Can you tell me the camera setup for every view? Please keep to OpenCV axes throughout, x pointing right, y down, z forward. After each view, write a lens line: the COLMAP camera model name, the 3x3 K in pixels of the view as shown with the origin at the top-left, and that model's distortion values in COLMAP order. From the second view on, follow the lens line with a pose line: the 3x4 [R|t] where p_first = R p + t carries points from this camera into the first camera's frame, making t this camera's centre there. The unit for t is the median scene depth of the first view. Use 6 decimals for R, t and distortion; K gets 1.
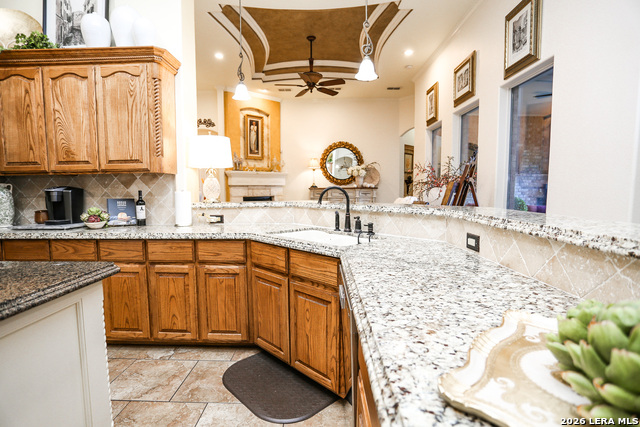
lens RADIAL K [[318.3, 0, 319.7], [0, 318.3, 216.0], [0, 0, 1]] dist [-0.077555, 0.035619]
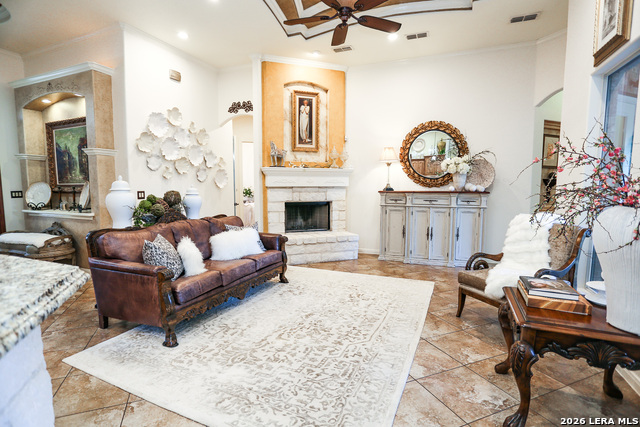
lens RADIAL K [[318.3, 0, 319.7], [0, 318.3, 216.0], [0, 0, 1]] dist [-0.077555, 0.035619]
pose [[0.926834, 0.041238, -0.373199, 0.105231], [-0.038230, 0.999149, 0.015463, -0.039812], [0.373519, -0.000064, 0.927623, 0.317393]]
